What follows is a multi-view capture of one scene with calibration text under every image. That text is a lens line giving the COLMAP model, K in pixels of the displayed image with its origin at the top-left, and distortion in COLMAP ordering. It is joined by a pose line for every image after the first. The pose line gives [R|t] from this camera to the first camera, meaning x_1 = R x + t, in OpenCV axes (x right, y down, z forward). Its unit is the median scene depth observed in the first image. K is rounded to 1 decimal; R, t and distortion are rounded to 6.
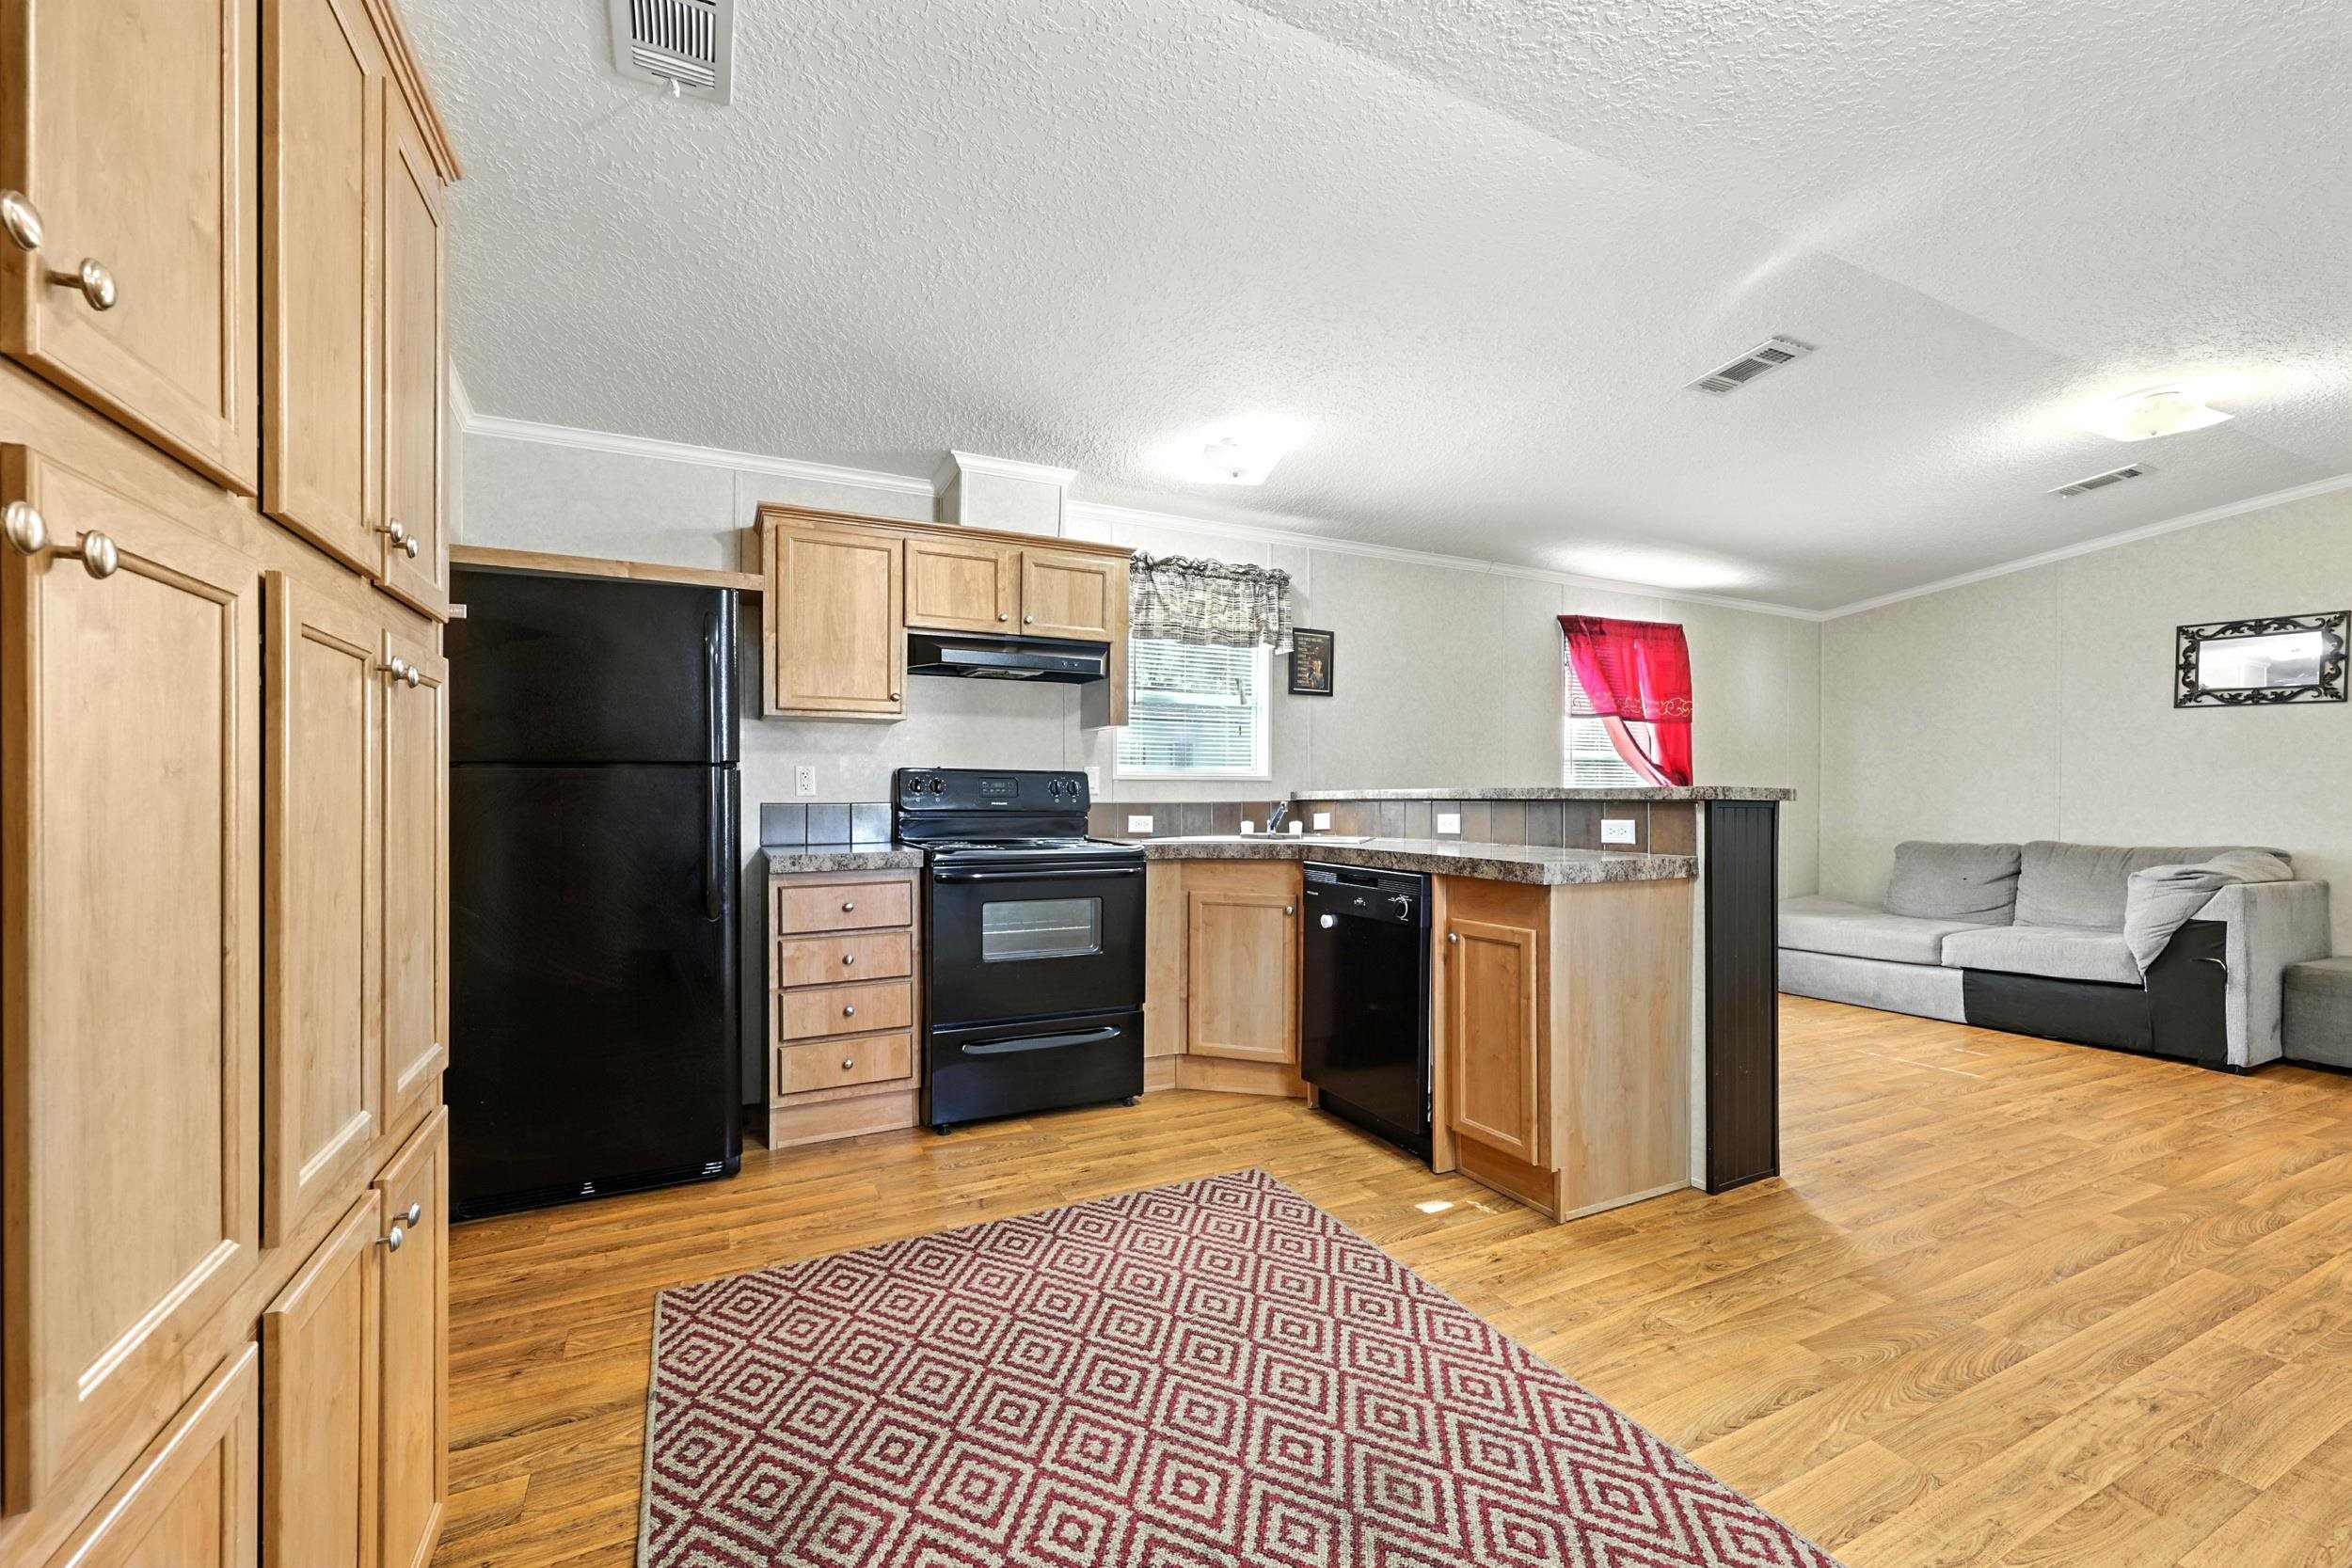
lens RADIAL K [[966.5, 0, 1174.2], [0, 966.5, 794.1], [0, 0, 1]] dist [0.002597, 0.000116]
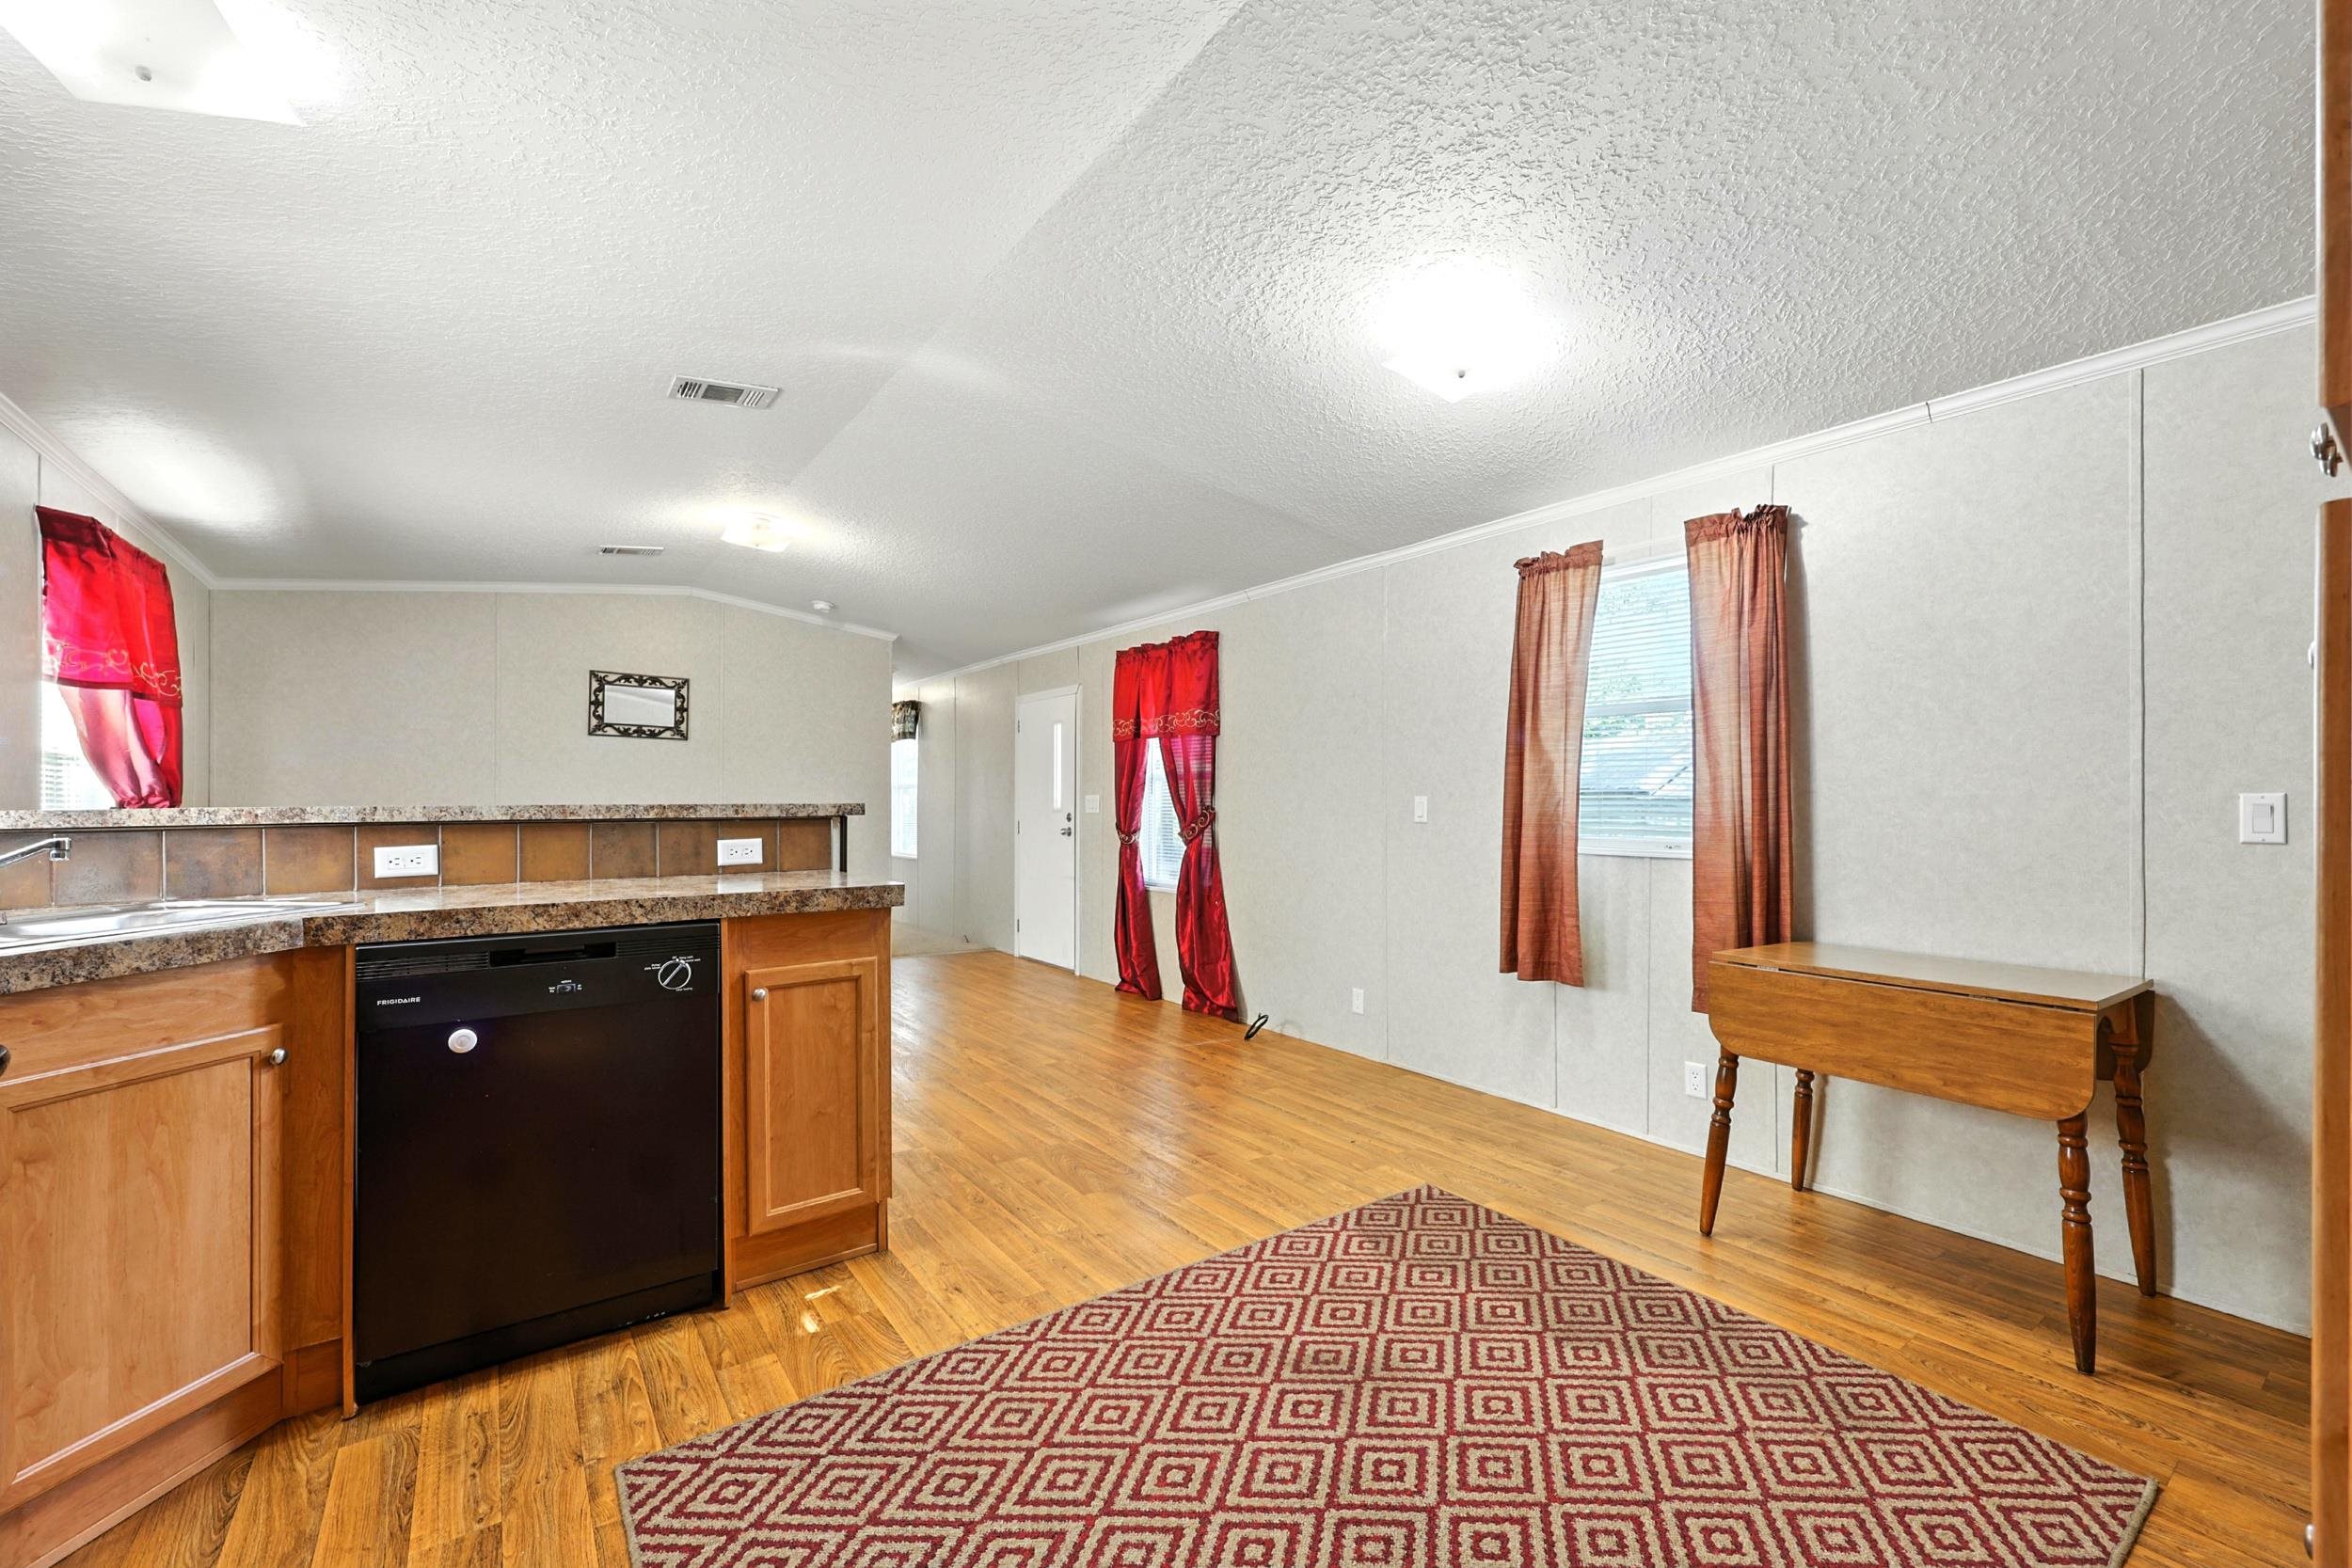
lens RADIAL K [[957.0, 0, 1177.6], [0, 957.0, 798.7], [0, 0, 1]] dist [0.001128, -0.000023]
pose [[-0.165978, -0.002818, 0.986125, -0.489195], [0.001845, 0.999993, 0.003168, -0.013466], [-0.986128, 0.002345, -0.165972, 0.698318]]
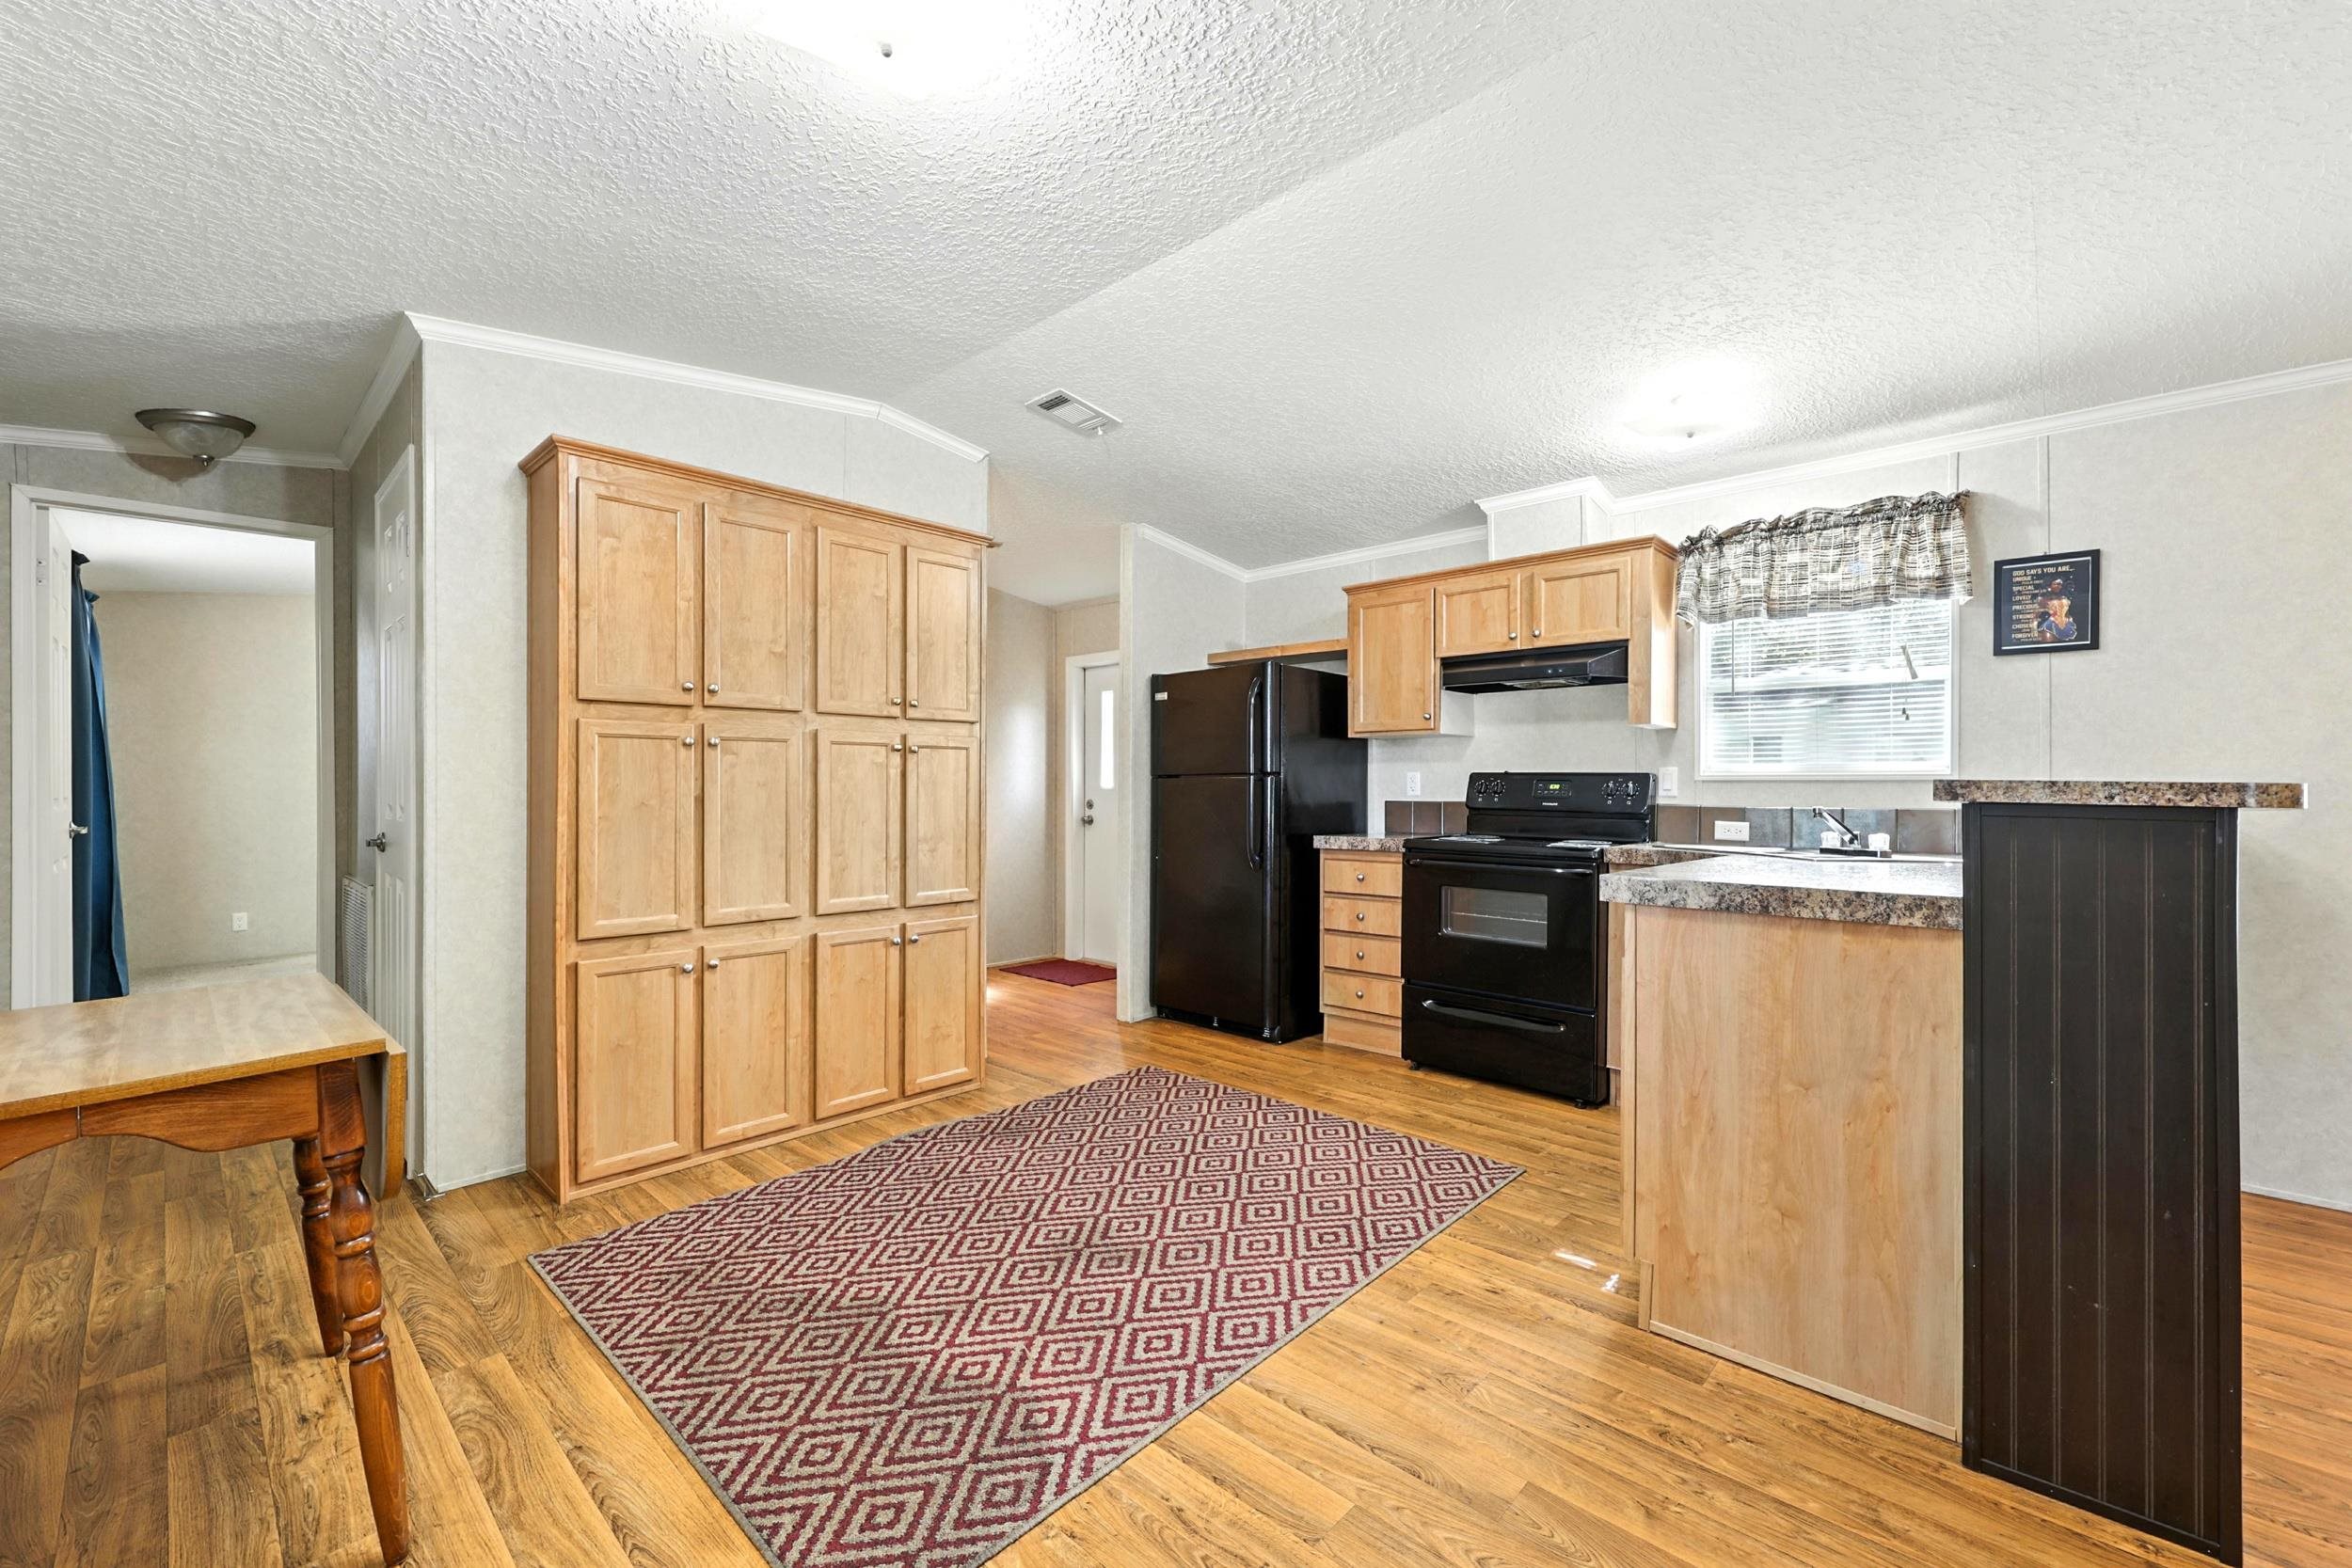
lens RADIAL K [[966.5, 0, 1174.2], [0, 966.5, 794.1], [0, 0, 1]] dist [0.002597, 0.000116]
pose [[0.344234, 0.002030, -0.938882, 0.819679], [-0.009724, 0.999952, -0.001403, 0.004785], [0.938834, 0.009613, 0.344237, 0.286602]]
